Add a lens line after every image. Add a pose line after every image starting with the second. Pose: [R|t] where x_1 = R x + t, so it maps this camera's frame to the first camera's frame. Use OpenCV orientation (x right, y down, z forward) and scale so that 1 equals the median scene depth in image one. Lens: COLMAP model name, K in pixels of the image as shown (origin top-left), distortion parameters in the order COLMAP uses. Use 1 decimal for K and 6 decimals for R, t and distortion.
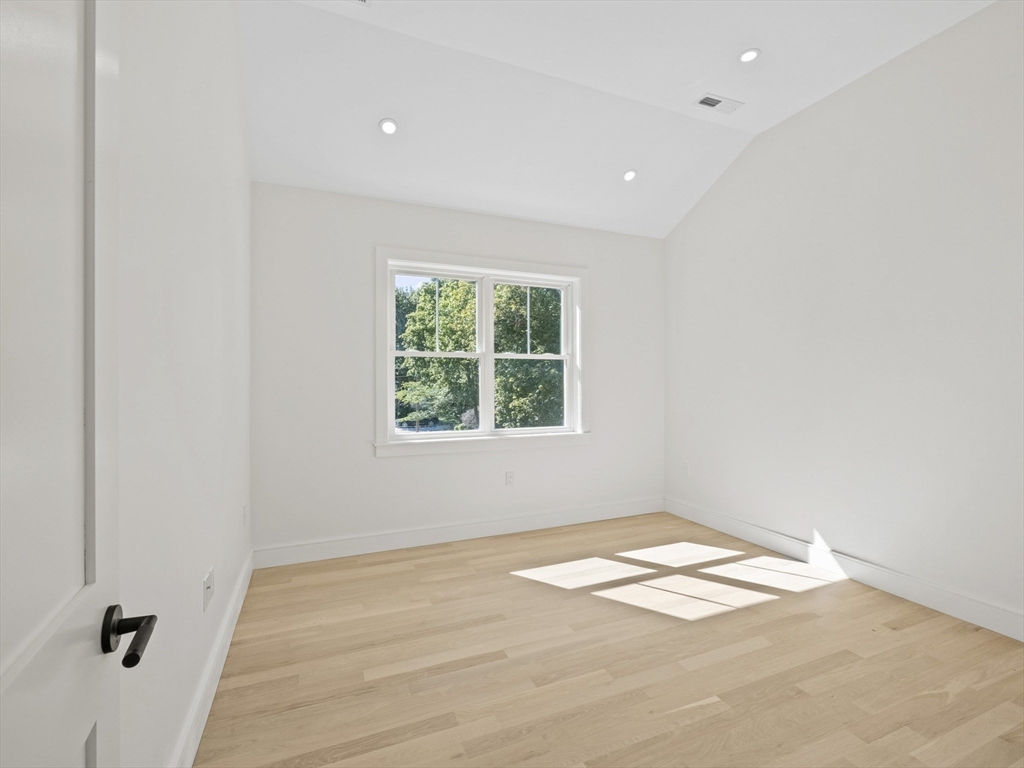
lens RADIAL K [[474.1, 0, 518.2], [0, 474.1, 383.6], [0, 0, 1]] dist [-0.003469, 0.000742]
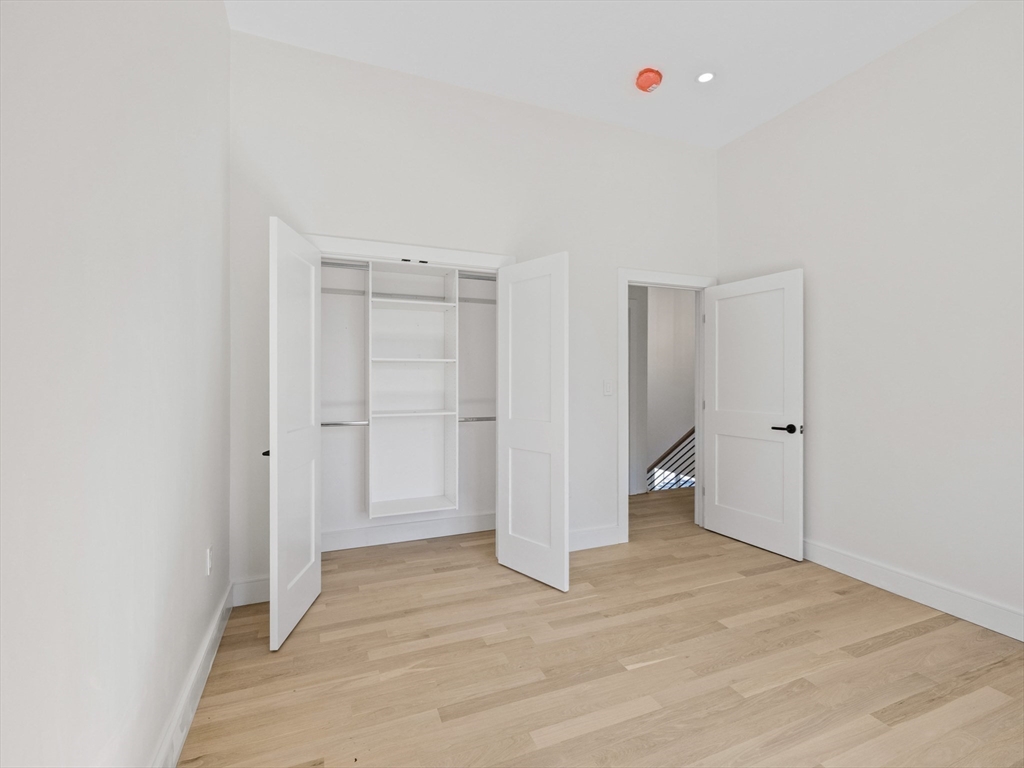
lens RADIAL K [[474.1, 0, 512.4], [0, 474.1, 382.7], [0, 0, 1]] dist [-0.003469, 0.000742]
pose [[-0.999849, 0.001636, 0.017283, 0.643890], [0.001853, 0.999920, 0.012506, -0.005010], [-0.017261, 0.012536, -0.999772, 2.018268]]
